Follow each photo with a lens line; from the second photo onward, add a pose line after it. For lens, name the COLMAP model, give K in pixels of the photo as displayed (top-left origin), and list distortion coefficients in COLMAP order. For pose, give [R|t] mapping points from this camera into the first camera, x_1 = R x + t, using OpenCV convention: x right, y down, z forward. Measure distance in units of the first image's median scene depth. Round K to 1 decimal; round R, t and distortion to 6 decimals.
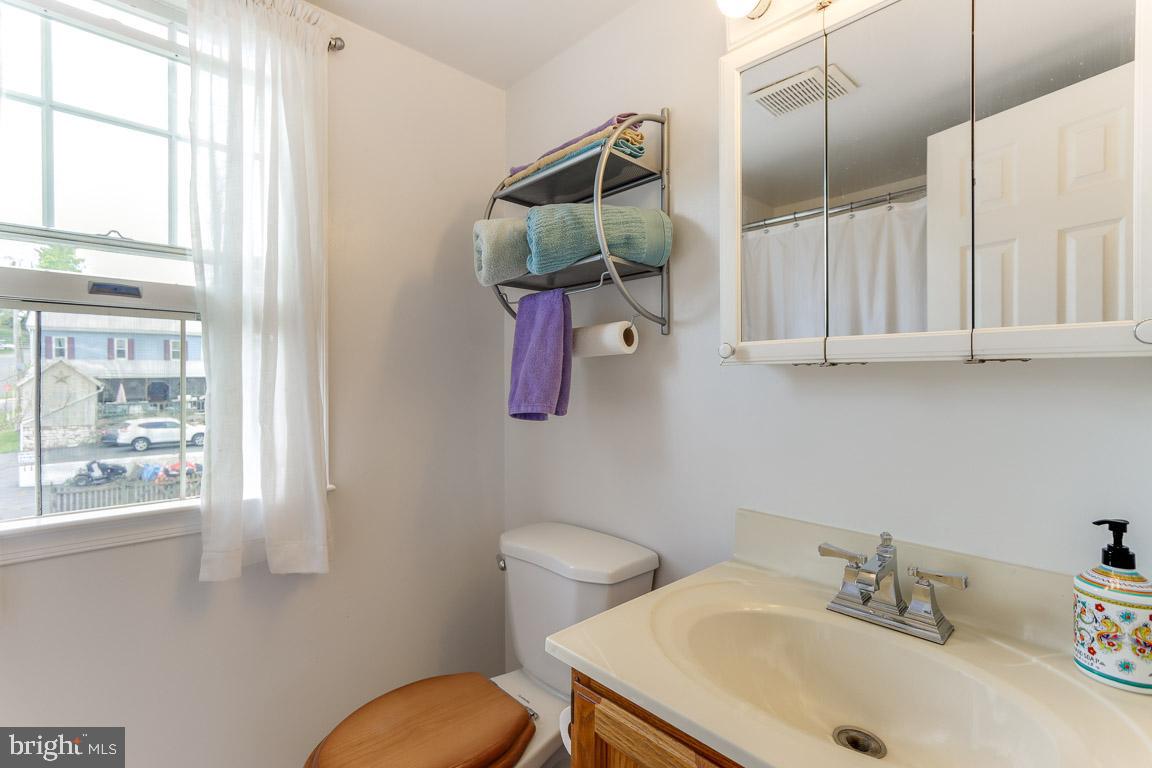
lens RADIAL K [[537.2, 0, 556.5], [0, 537.2, 381.5], [0, 0, 1]] dist [0.001998, 0.001008]
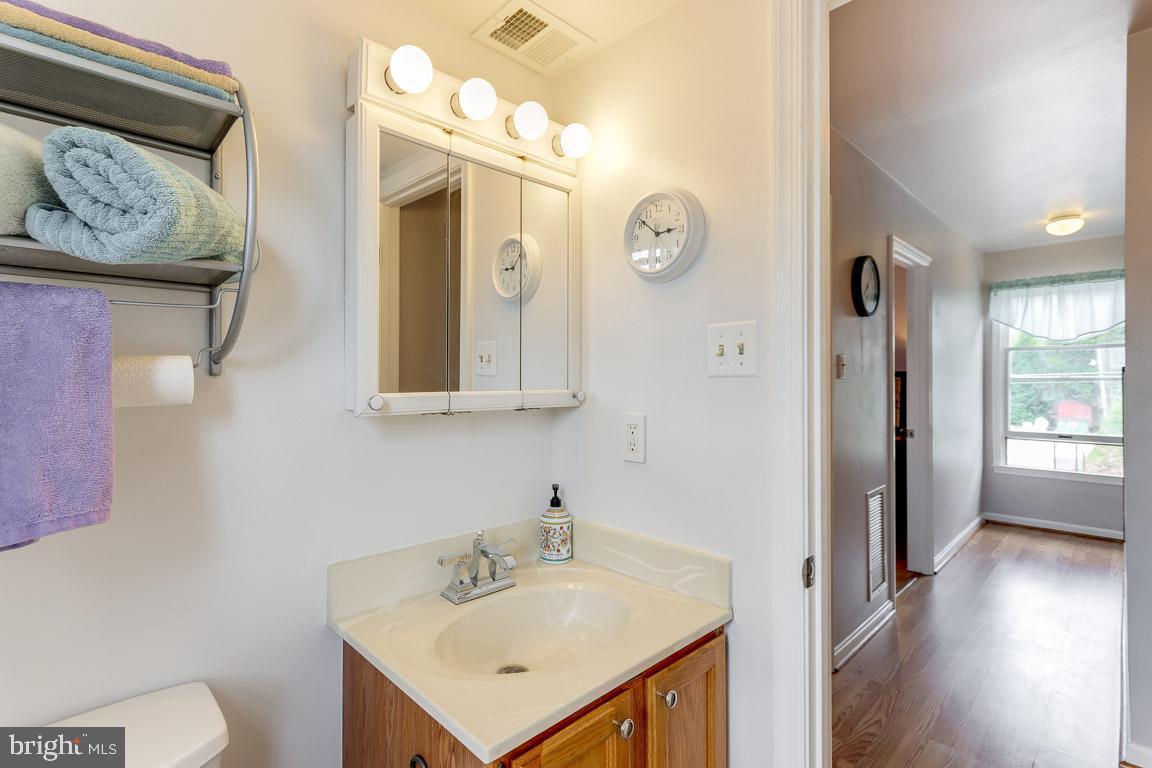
lens RADIAL K [[537.2, 0, 556.5], [0, 537.2, 381.5], [0, 0, 1]] dist [0.001998, 0.001008]
pose [[-0.029482, 0.007127, 0.999540, -0.910095], [0.011708, 0.999908, -0.006785, -0.111973], [-0.999497, 0.011503, -0.029563, 0.919063]]
